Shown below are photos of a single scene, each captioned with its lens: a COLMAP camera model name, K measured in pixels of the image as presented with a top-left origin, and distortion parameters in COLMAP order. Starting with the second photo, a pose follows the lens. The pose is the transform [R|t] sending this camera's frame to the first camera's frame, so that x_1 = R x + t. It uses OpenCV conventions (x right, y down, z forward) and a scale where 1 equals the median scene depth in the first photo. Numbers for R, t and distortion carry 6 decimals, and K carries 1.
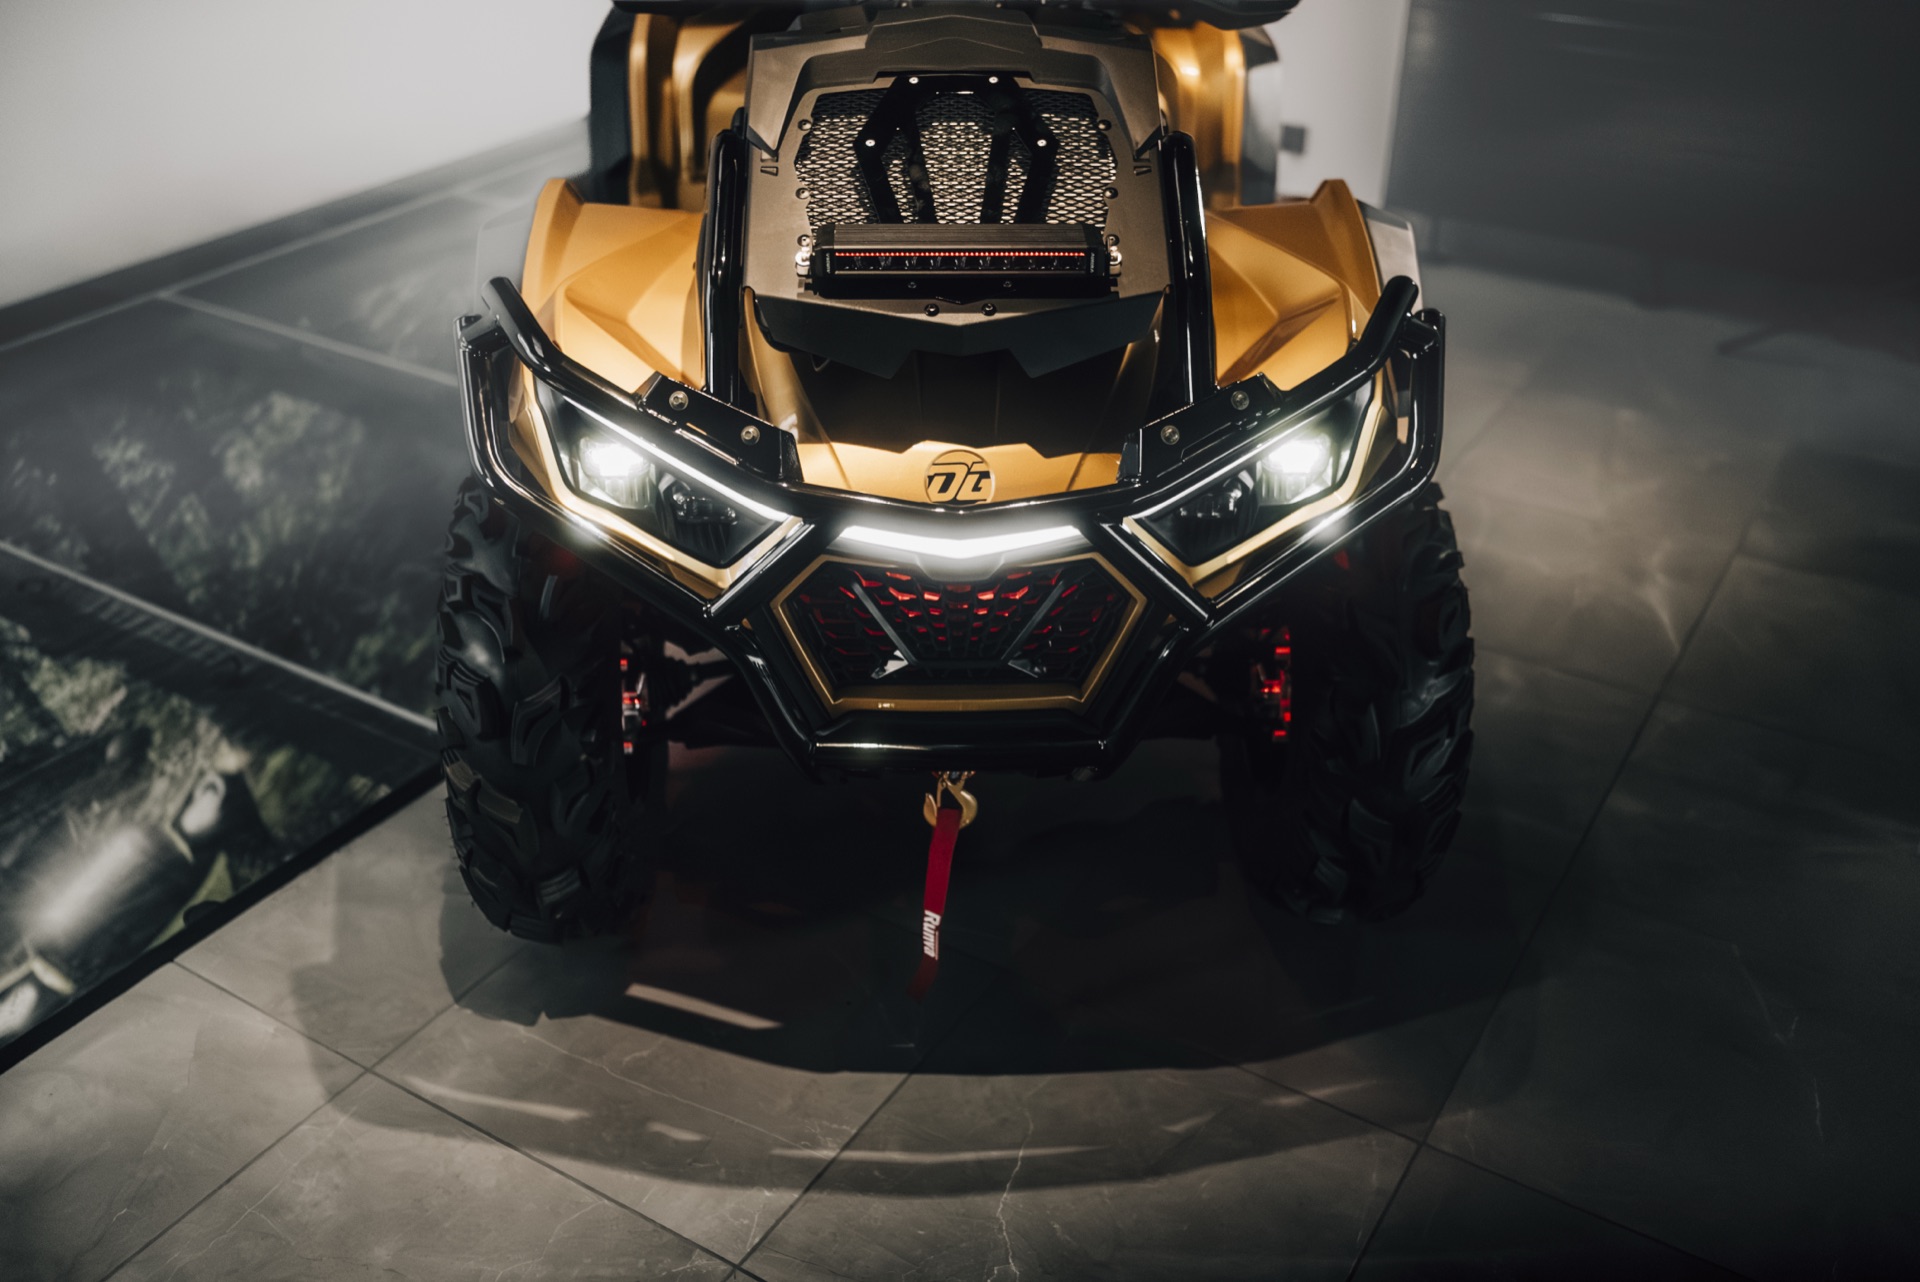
lens RADIAL K [[1800.6, 0, 960.0], [0, 1800.6, 641.0], [0, 0, 1]] dist [-0.020913, -0.000940]
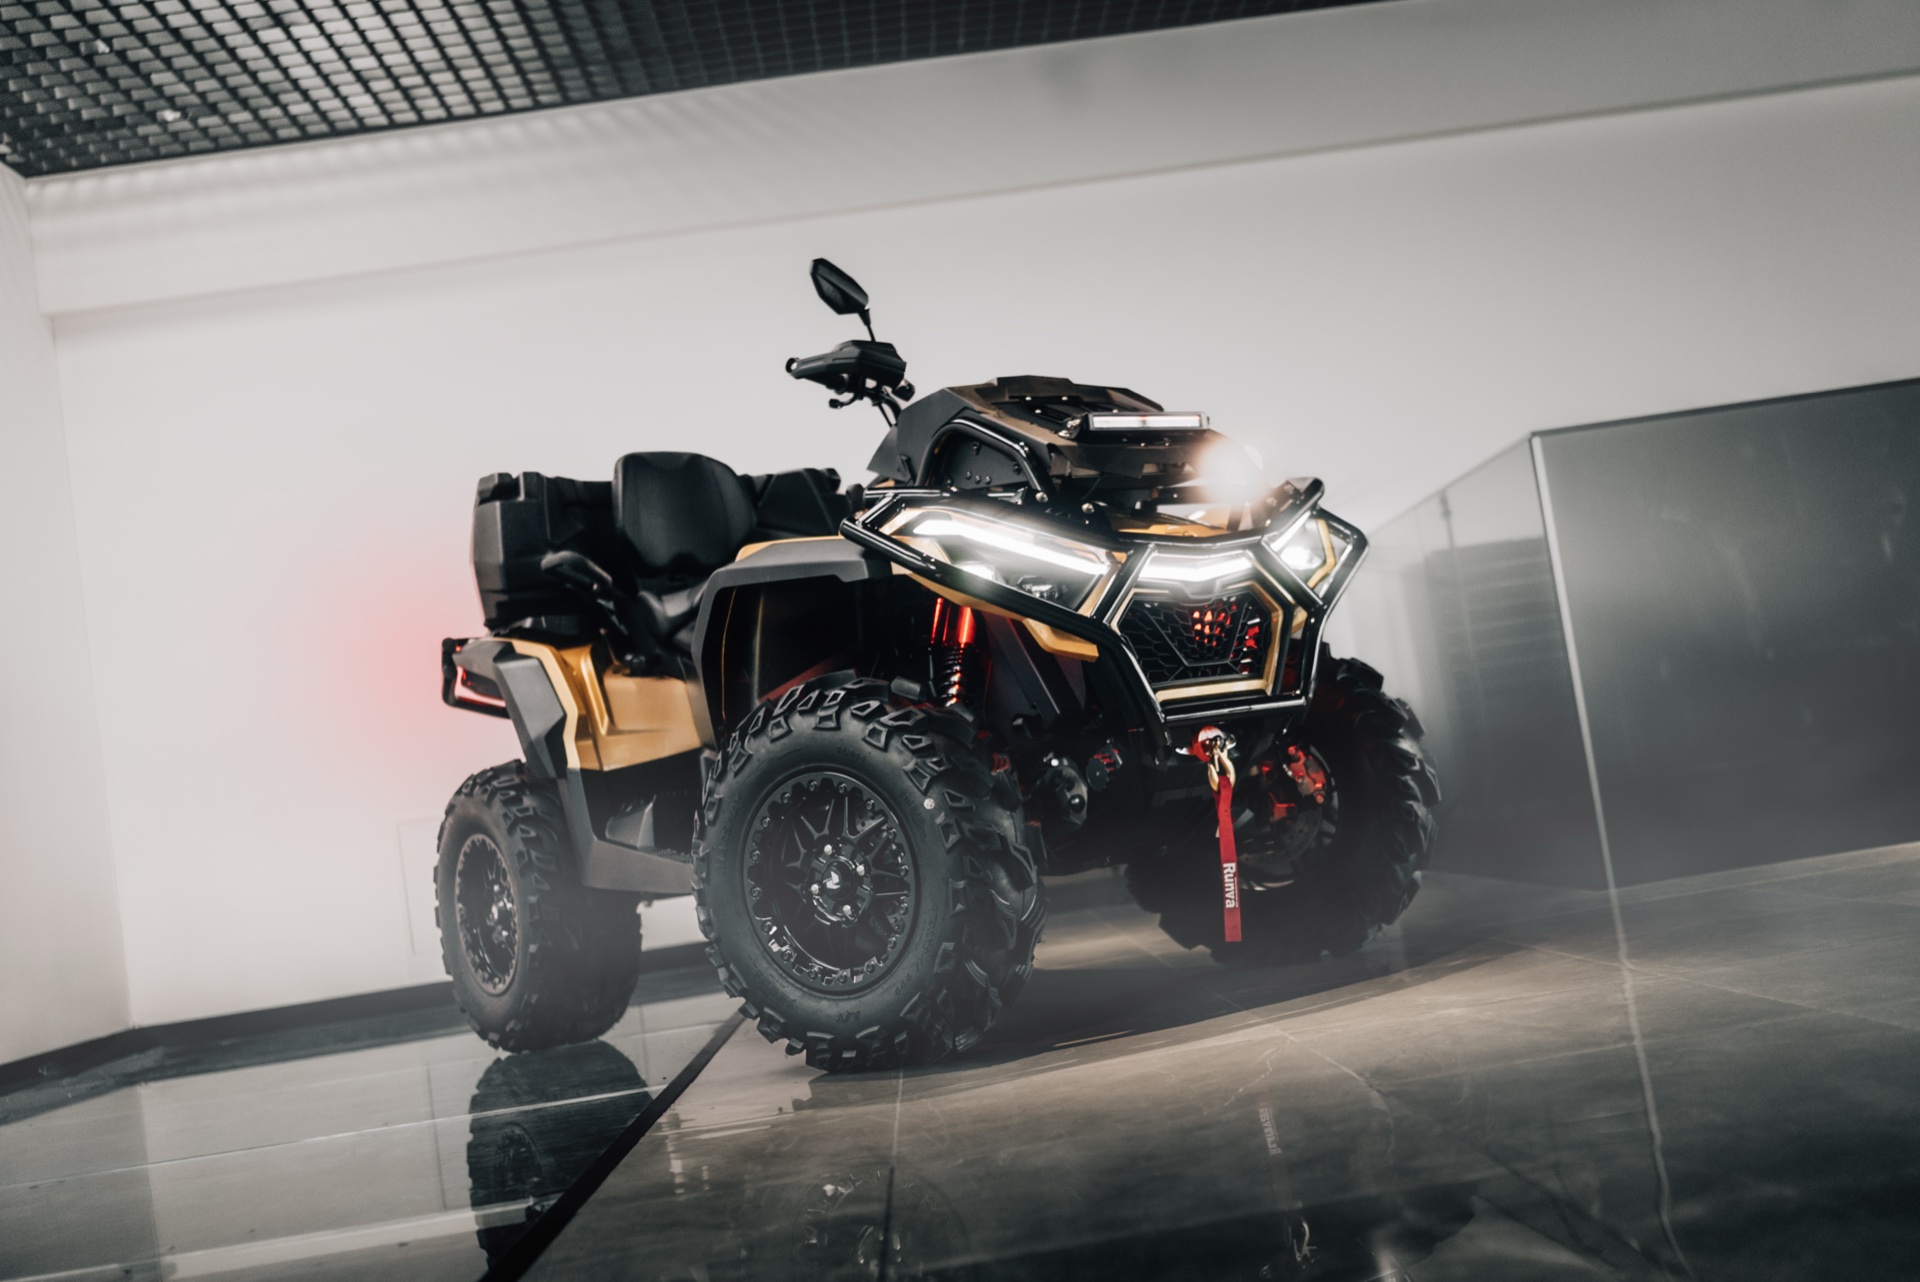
lens RADIAL K [[1972.5, 0, 960.0], [0, 1972.5, 641.0], [0, 0, 1]] dist [0.011090, 0.015771]
pose [[0.820477, -0.082788, 0.565653, -1.106784], [0.417133, 0.763295, -0.493336, 0.728871], [-0.390918, 0.640723, 0.660800, -0.063547]]
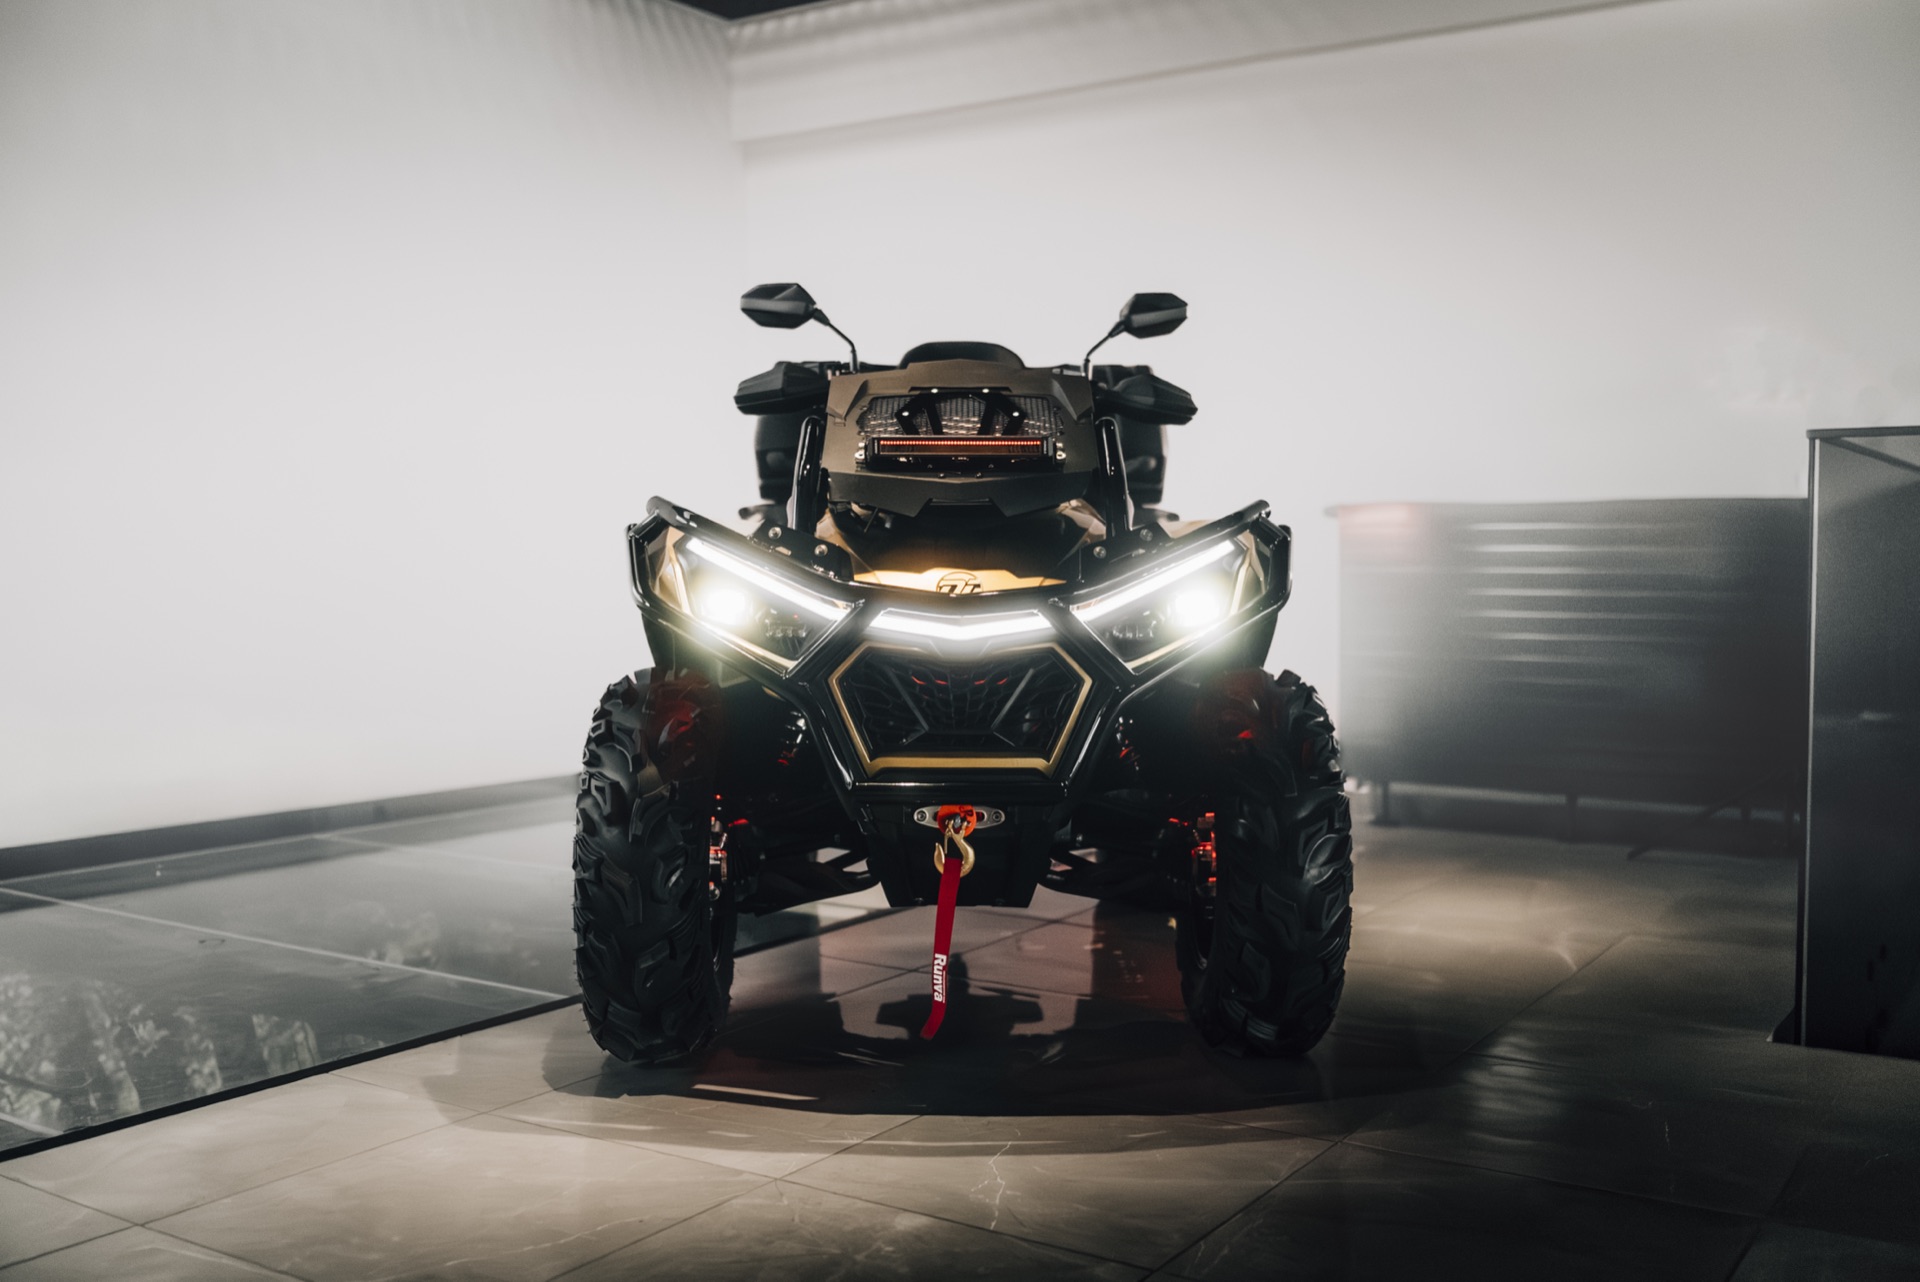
lens RADIAL K [[1847.7, 0, 989.5], [0, 1847.7, 661.6], [0, 0, 1]] dist [0.004946, 0.003977]
pose [[0.999900, -0.004170, -0.013483, 0.040444], [-0.002709, 0.880844, -0.473399, 0.622140], [0.013850, 0.473389, 0.880745, -0.284737]]
